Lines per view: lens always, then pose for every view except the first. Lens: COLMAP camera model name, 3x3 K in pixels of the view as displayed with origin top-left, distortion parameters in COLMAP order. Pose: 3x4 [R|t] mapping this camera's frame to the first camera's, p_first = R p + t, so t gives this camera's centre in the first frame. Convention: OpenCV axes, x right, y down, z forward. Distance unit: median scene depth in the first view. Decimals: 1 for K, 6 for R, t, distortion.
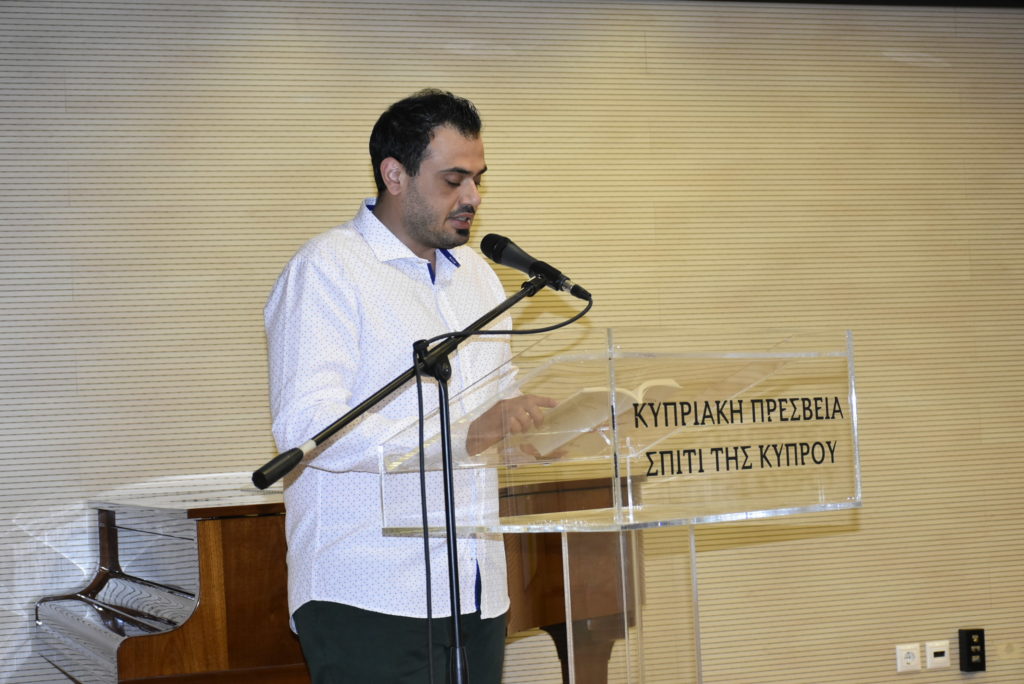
lens RADIAL K [[2094.0, 0, 512.0], [0, 2094.0, 342.0], [0, 0, 1]] dist [-0.010406, -0.024190]
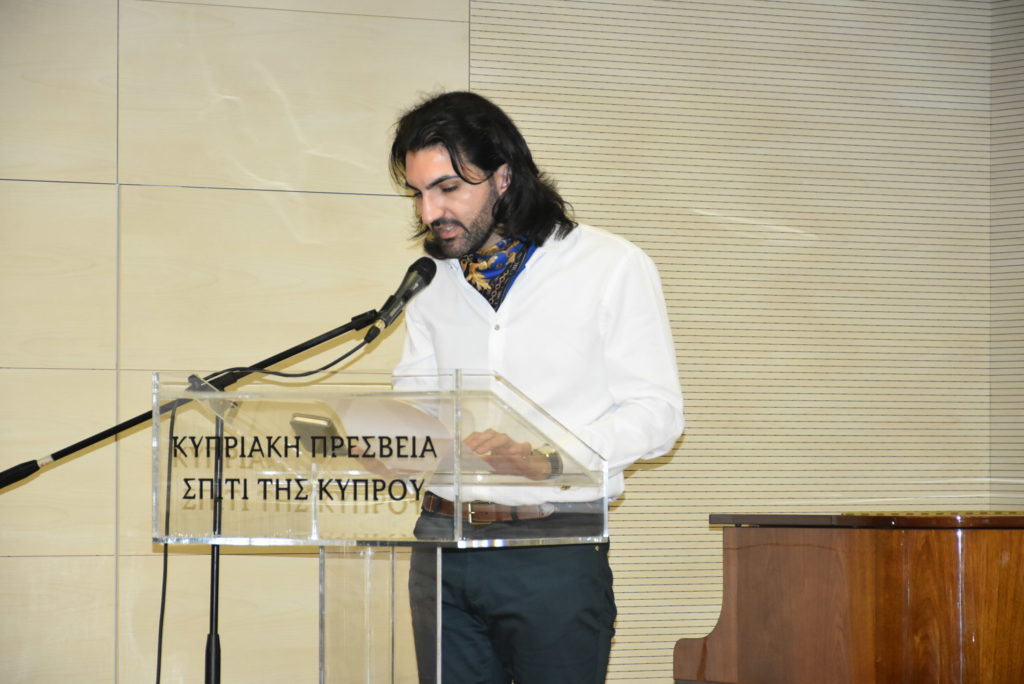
lens RADIAL K [[3869.9, 0, 512.0], [0, 3869.9, 342.0], [0, 0, 1]] dist [0.753316, 0.069193]
pose [[0.210952, 0.022589, -0.977235, 1.971317], [0.032940, 0.999001, 0.030203, -0.073833], [0.976941, -0.038561, 0.209997, 0.639093]]
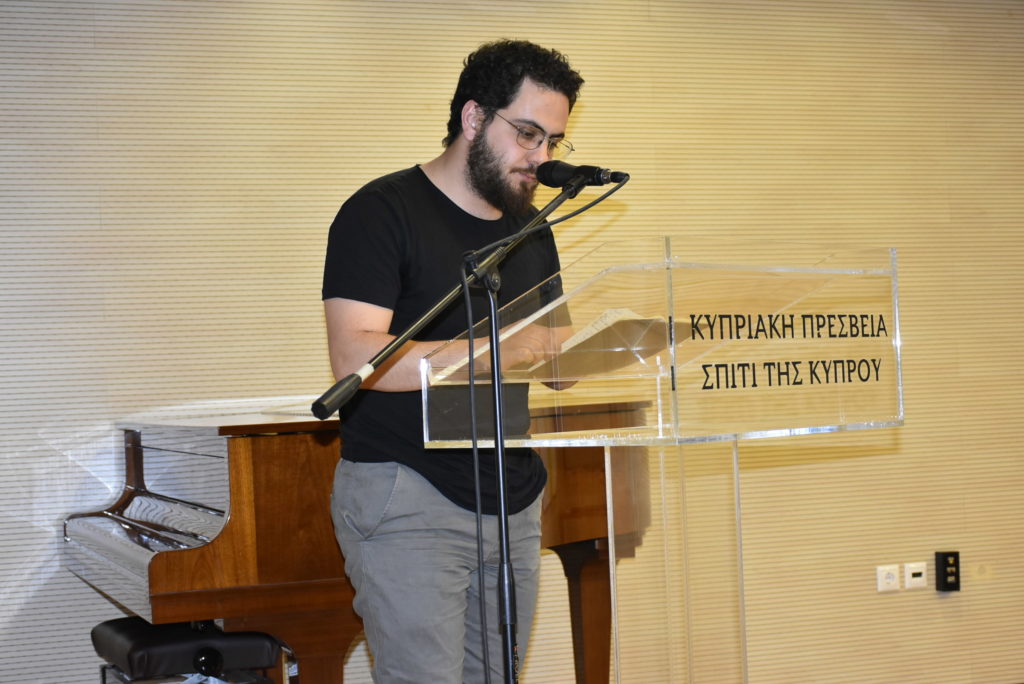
lens RADIAL K [[1870.0, 0, 512.0], [0, 1870.0, 342.0], [0, 0, 1]] dist [-0.029083, 0.109005]
pose [[0.999810, 0.008867, 0.017361, -0.035295], [-0.009290, 0.999658, 0.024427, 0.018882], [-0.017139, -0.024583, 0.999551, 0.113928]]
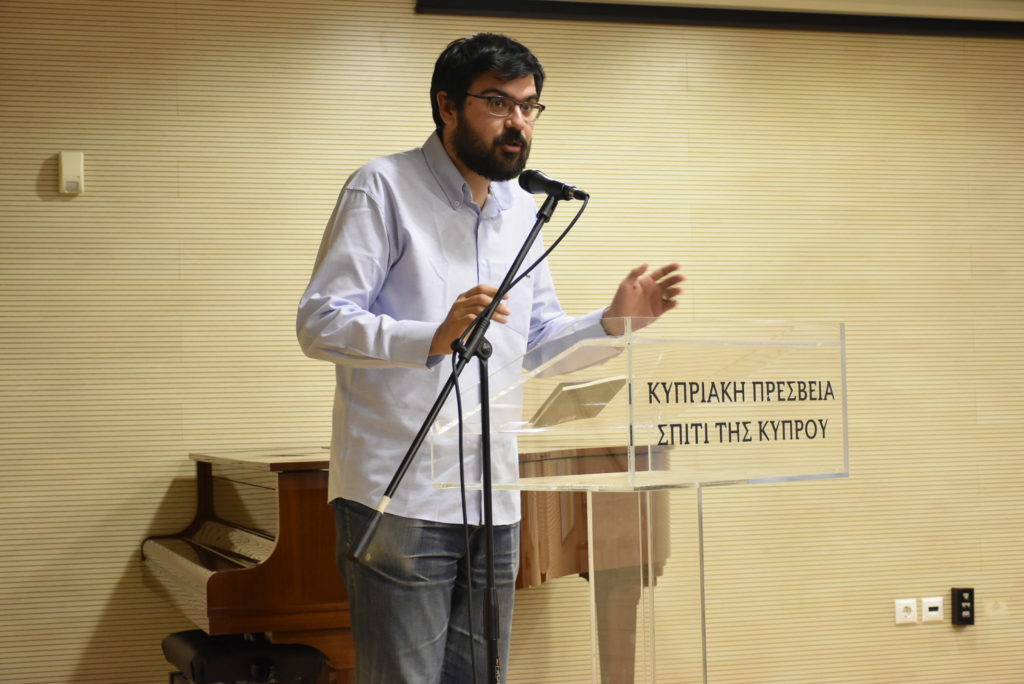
lens RADIAL K [[1870.0, 0, 512.0], [0, 1870.0, 342.0], [0, 0, 1]] dist [-0.029083, 0.109005]
pose [[0.999034, 0.024957, -0.036157, 0.017320], [-0.024549, 0.999630, 0.011688, -0.002887], [0.036435, -0.010789, 0.999278, -0.032016]]
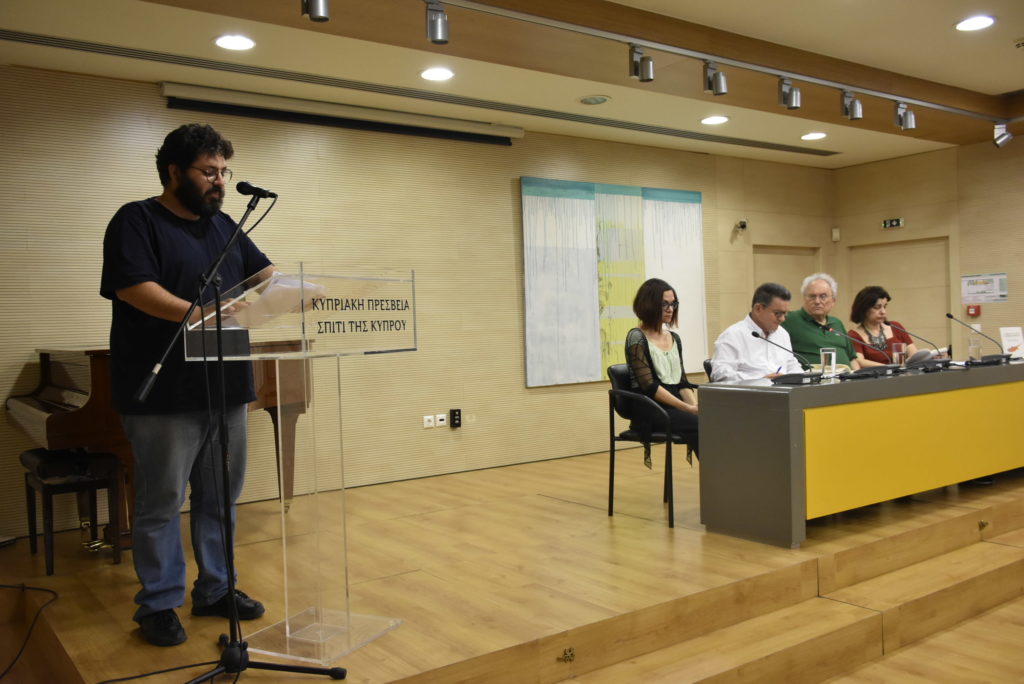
lens RADIAL K [[882.0, 0, 510.3], [0, 882.0, 321.5], [0, 0, 1]] dist [-0.016451, 0.004235]
pose [[0.959575, 0.019016, 0.280810, 0.000657], [-0.028153, 0.999196, 0.028538, 0.018874], [-0.280042, -0.035290, 0.959339, 0.083457]]
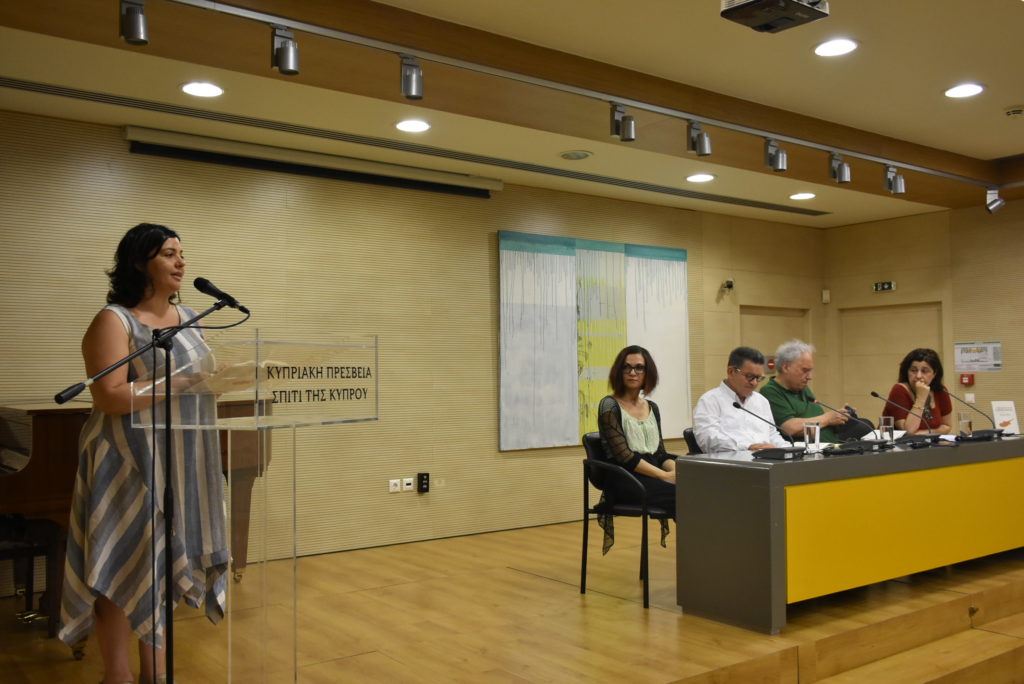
lens RADIAL K [[926.5, 0, 509.8], [0, 926.5, 321.2], [0, 0, 1]] dist [-0.012464, -0.000419]
pose [[0.952806, 0.057852, 0.298018, 0.010921], [-0.052207, 0.998275, -0.026873, -0.002111], [-0.299058, 0.010046, 0.954182, 0.074703]]
